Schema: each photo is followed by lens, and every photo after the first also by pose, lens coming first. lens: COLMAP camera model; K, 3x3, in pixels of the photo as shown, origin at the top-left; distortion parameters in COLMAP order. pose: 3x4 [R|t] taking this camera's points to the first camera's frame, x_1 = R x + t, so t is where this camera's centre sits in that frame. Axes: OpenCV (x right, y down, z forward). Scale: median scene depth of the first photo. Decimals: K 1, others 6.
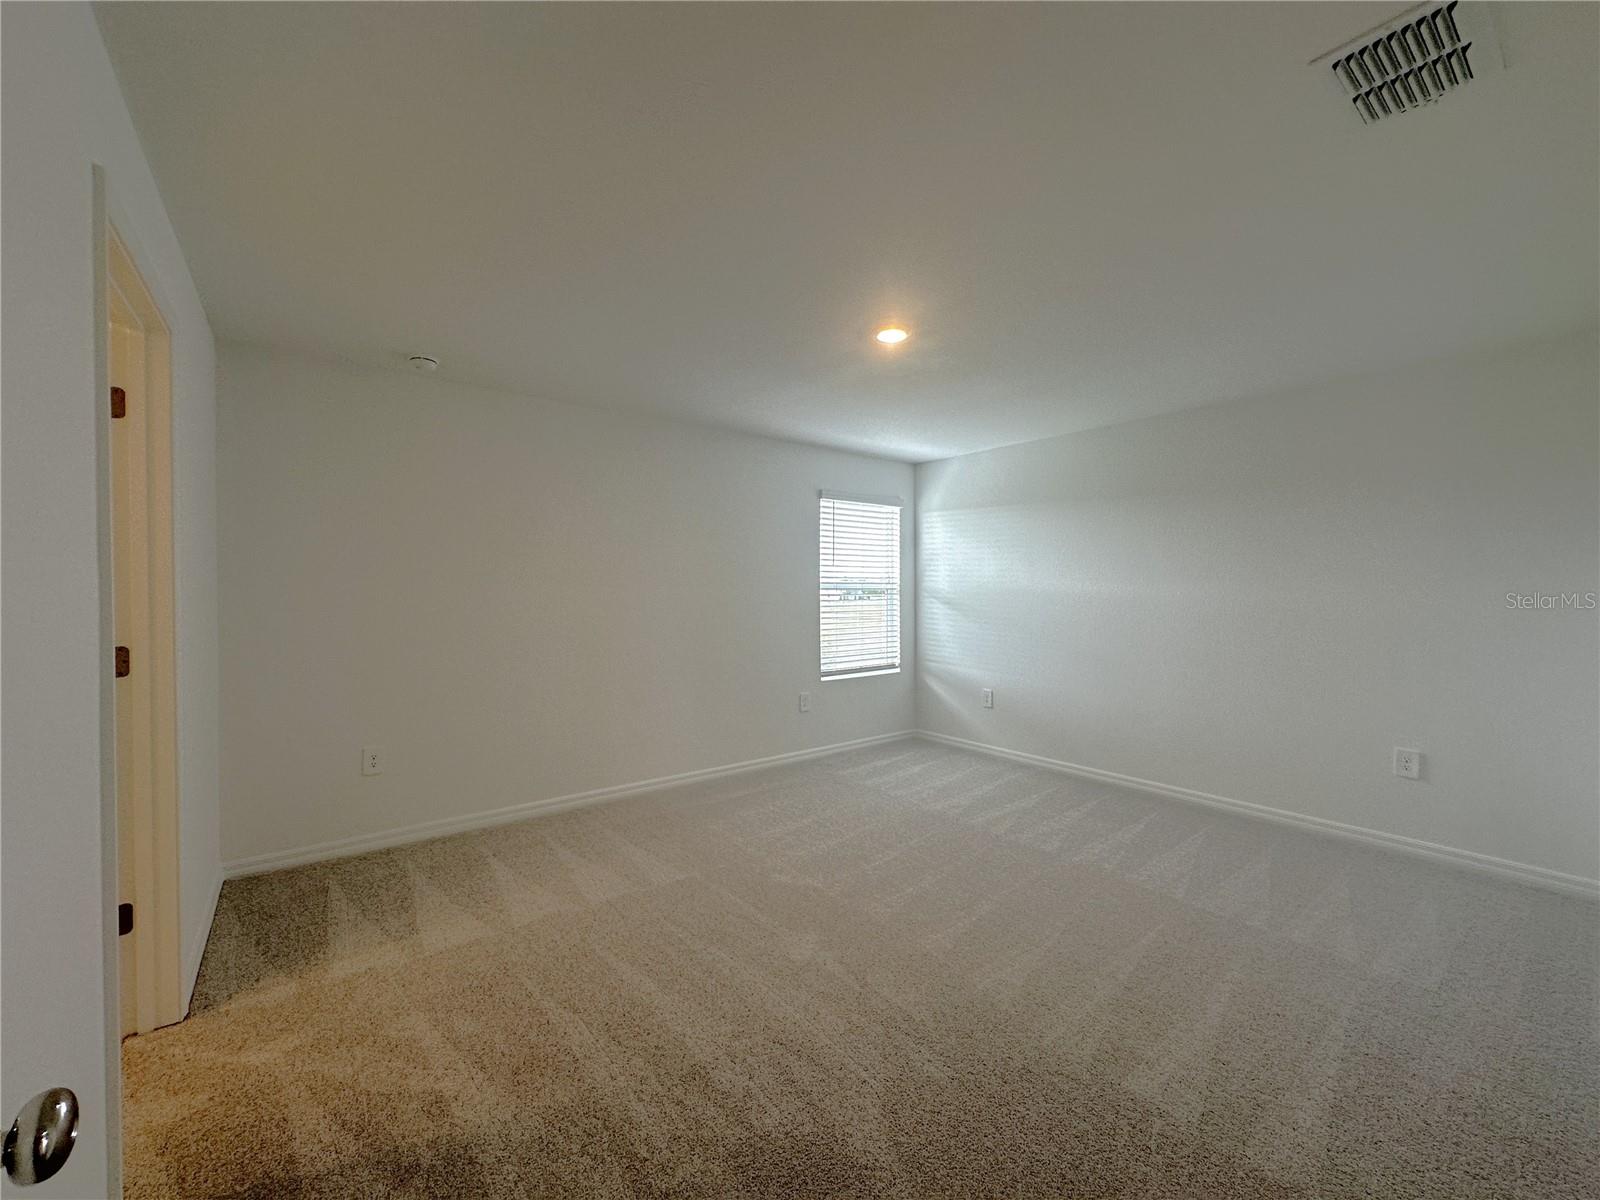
lens RADIAL K [[650.3, 0, 798.4], [0, 650.3, 595.9], [0, 0, 1]] dist [-0.003413, -0.000349]
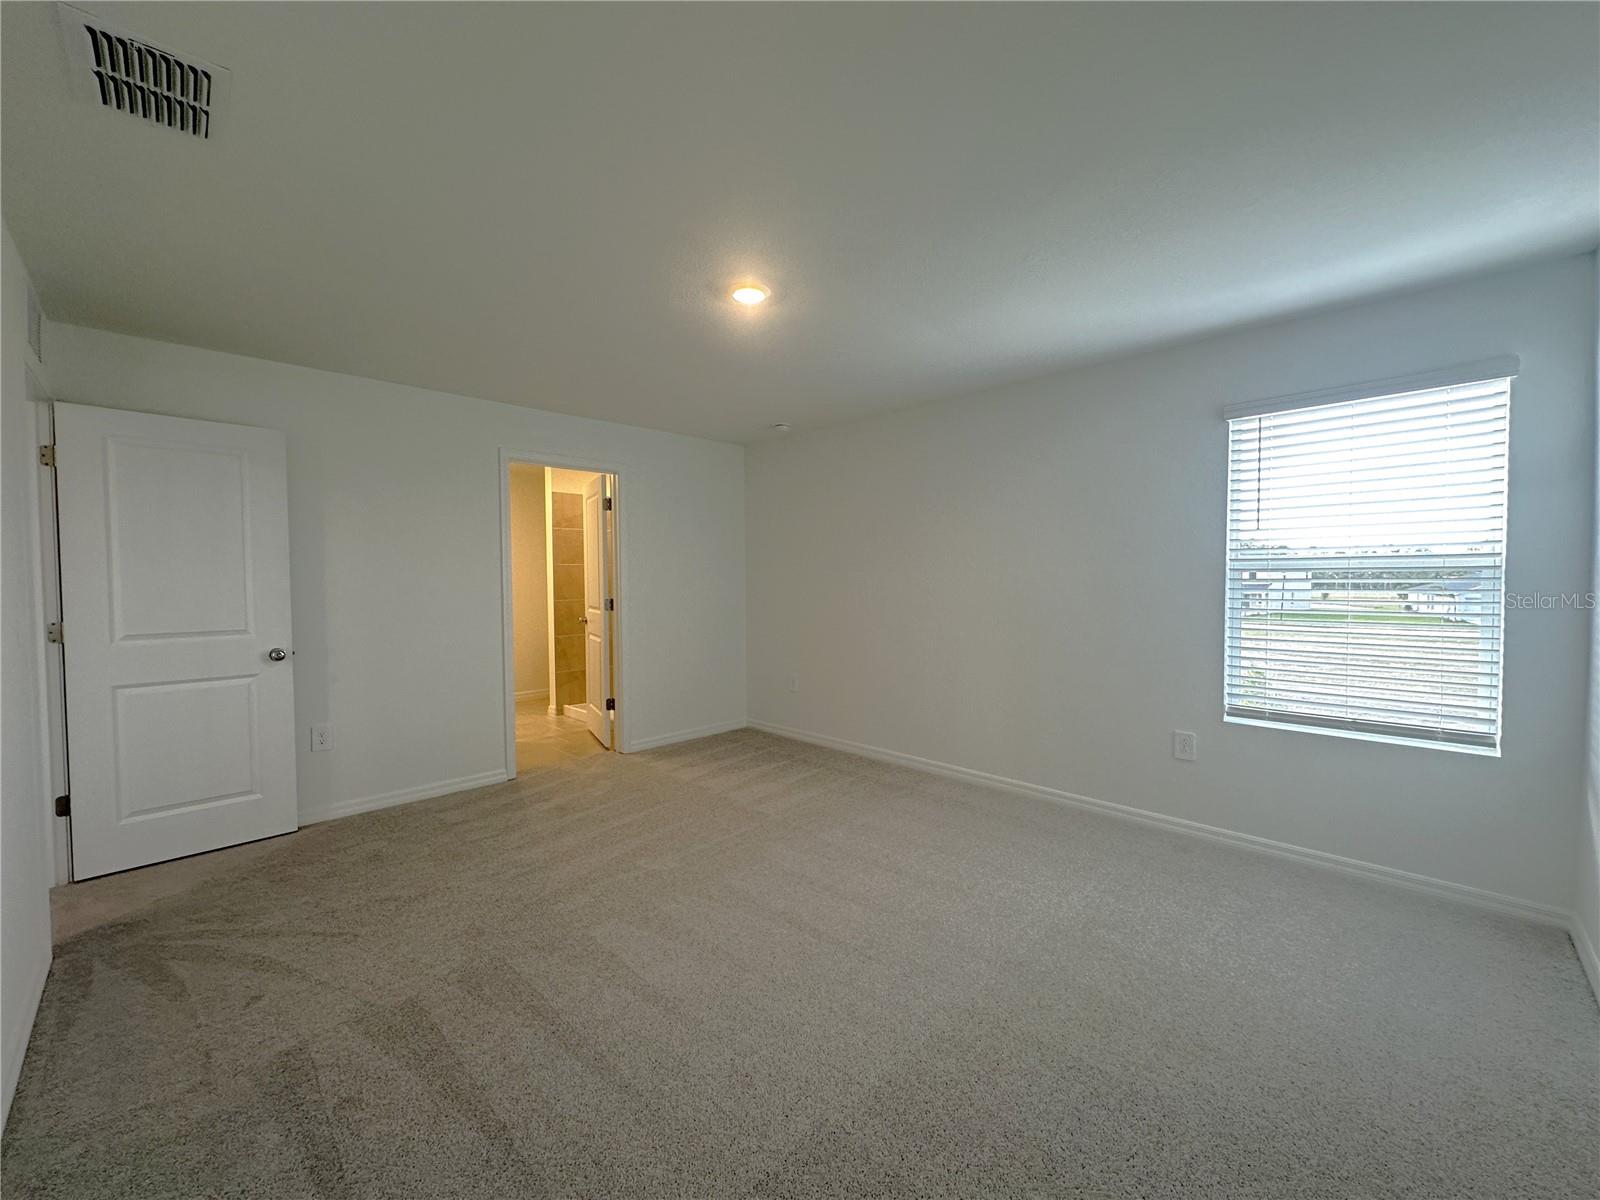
lens RADIAL K [[650.3, 0, 798.4], [0, 650.3, 595.9], [0, 0, 1]] dist [-0.003413, -0.000349]
pose [[0.107715, 0.032393, -0.993654, 0.619381], [0.000822, 0.999466, 0.032671, -0.007288], [0.994181, -0.004336, 0.107631, 0.561649]]
